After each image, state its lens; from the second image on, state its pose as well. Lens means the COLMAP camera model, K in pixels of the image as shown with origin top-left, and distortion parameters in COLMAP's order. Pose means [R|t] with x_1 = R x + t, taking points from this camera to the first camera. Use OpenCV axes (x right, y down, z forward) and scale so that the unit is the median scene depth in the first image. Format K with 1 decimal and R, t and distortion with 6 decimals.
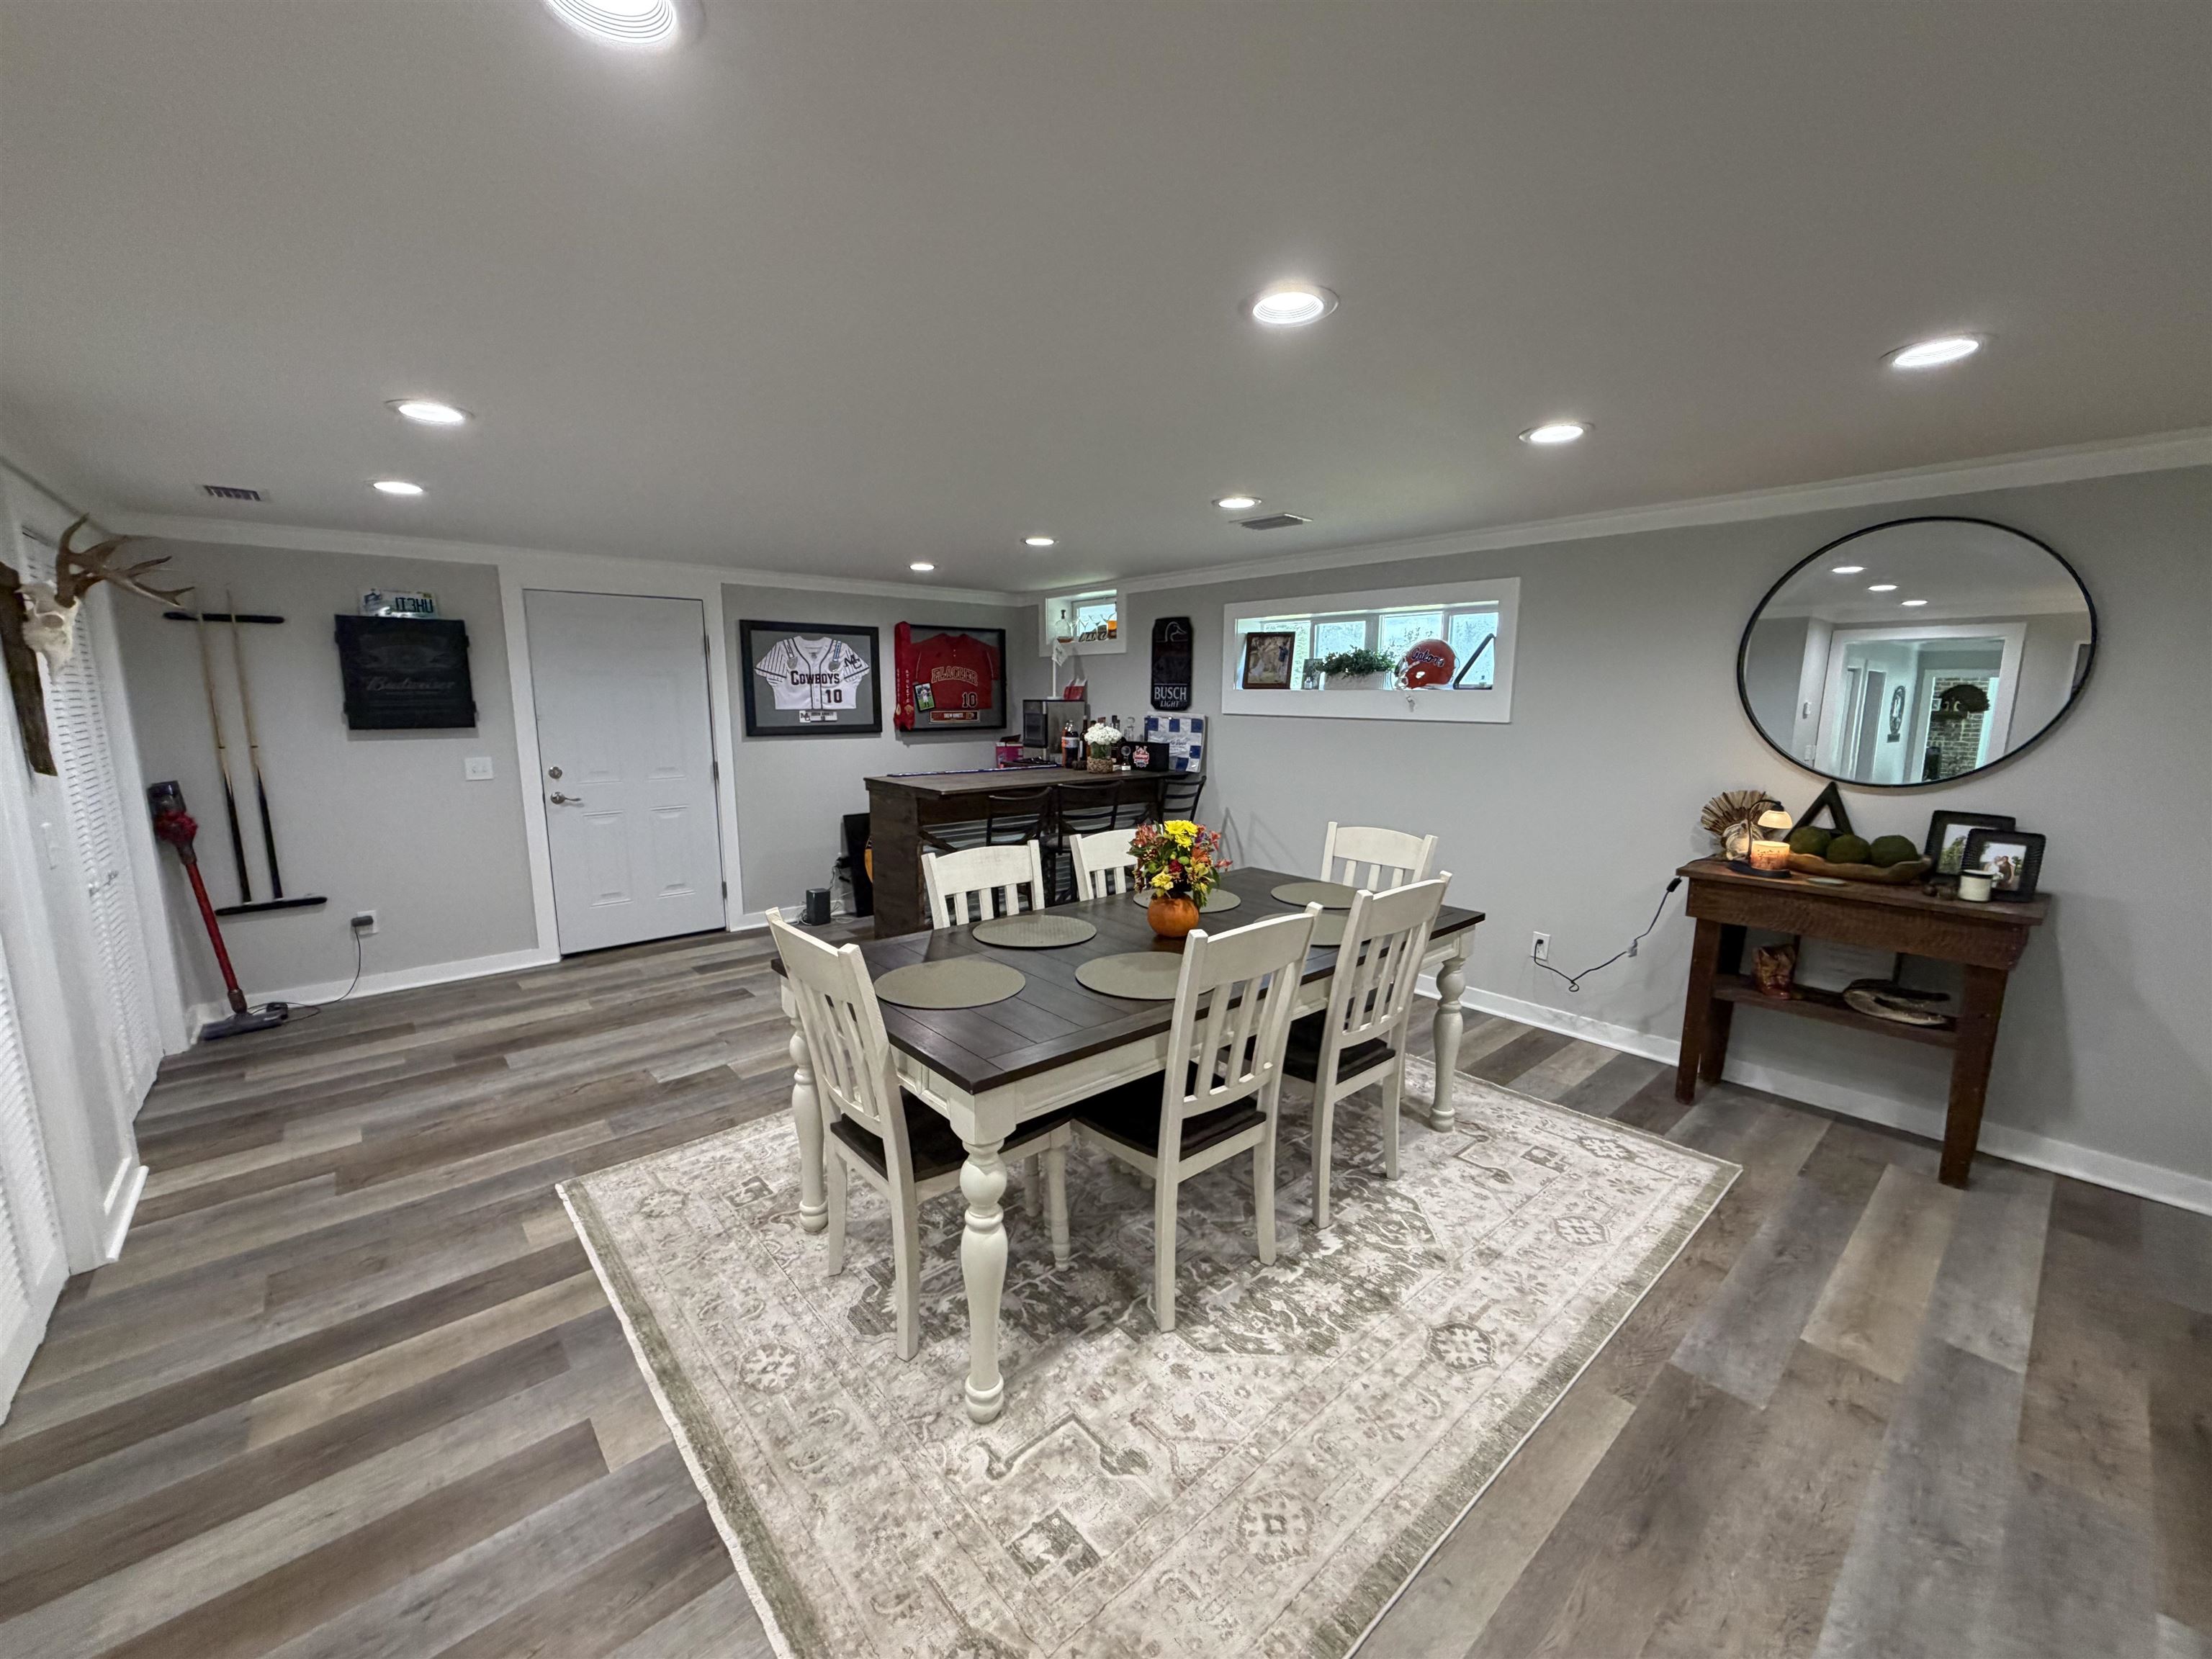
lens RADIAL K [[879.5, 0, 1106.9], [0, 879.5, 831.6], [0, 0, 1]] dist [-0.002922, -0.000271]
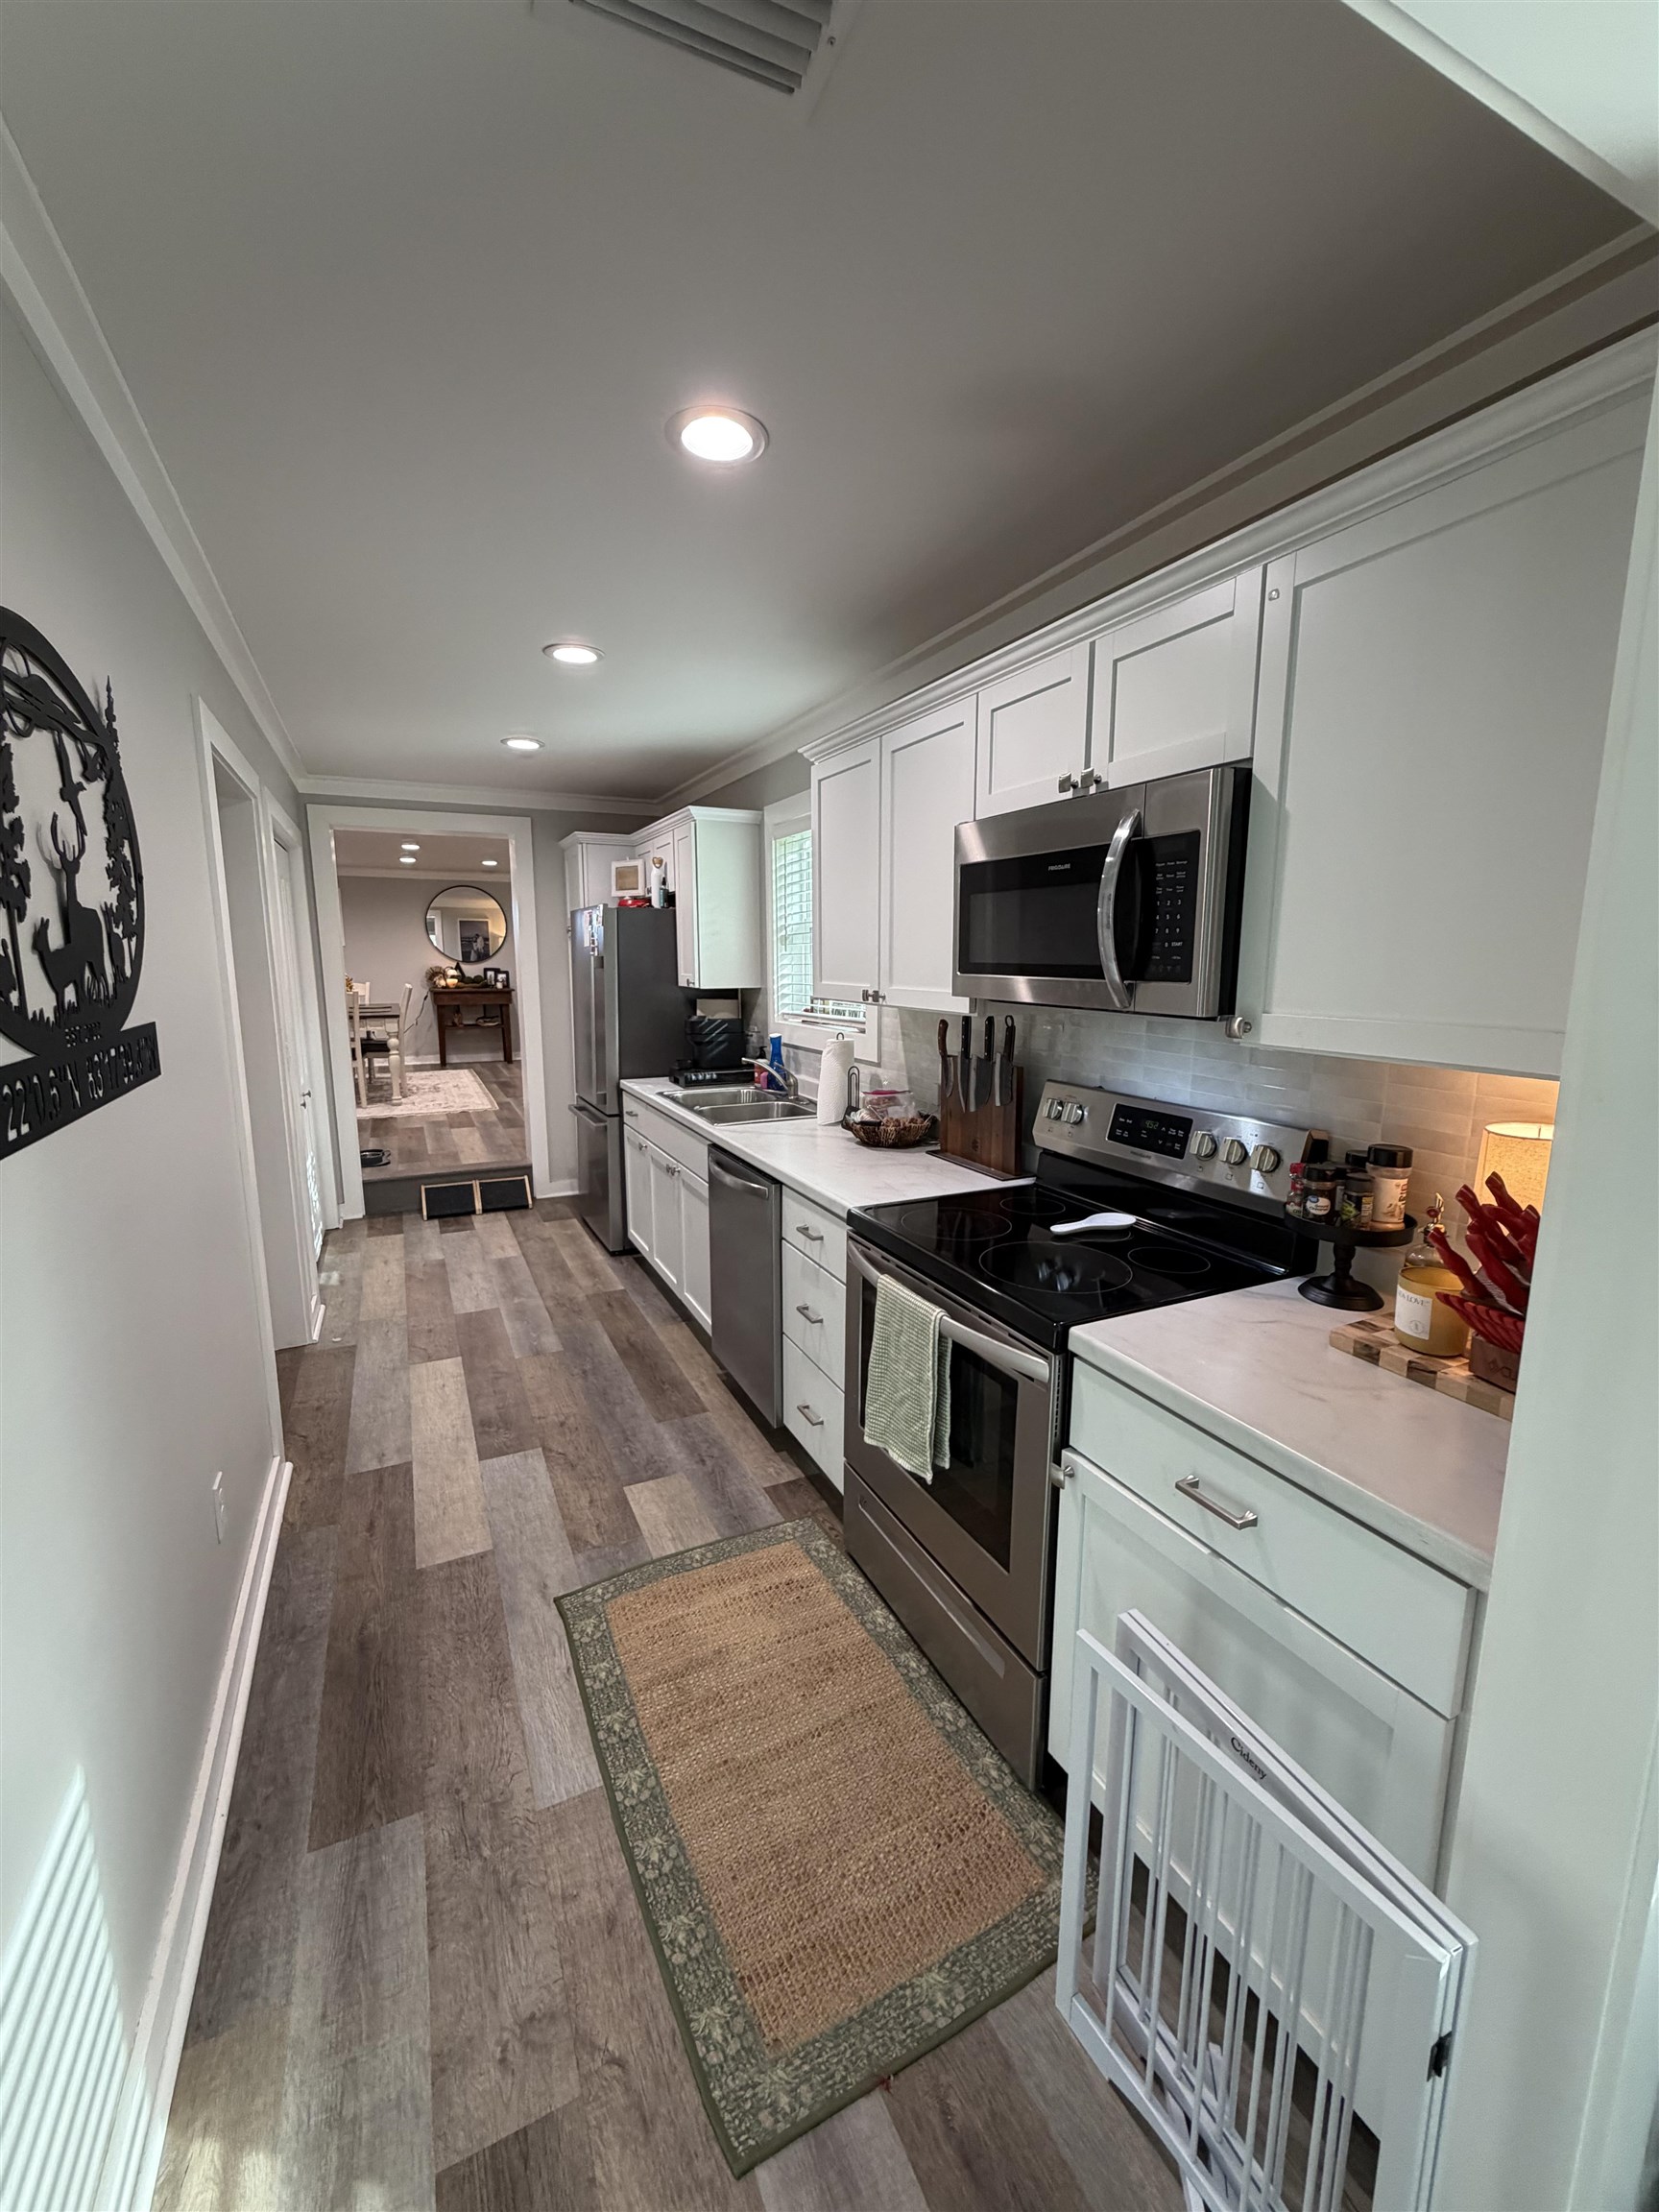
lens RADIAL K [[879.5, 0, 828.7], [0, 879.5, 1103.4], [0, 0, 1]] dist [-0.002922, -0.000271]
pose [[0.269059, -0.163654, 0.949118, -2.178561], [0.160065, 0.979351, 0.123491, 0.299324], [-0.949730, 0.118694, 0.289698, -1.318190]]
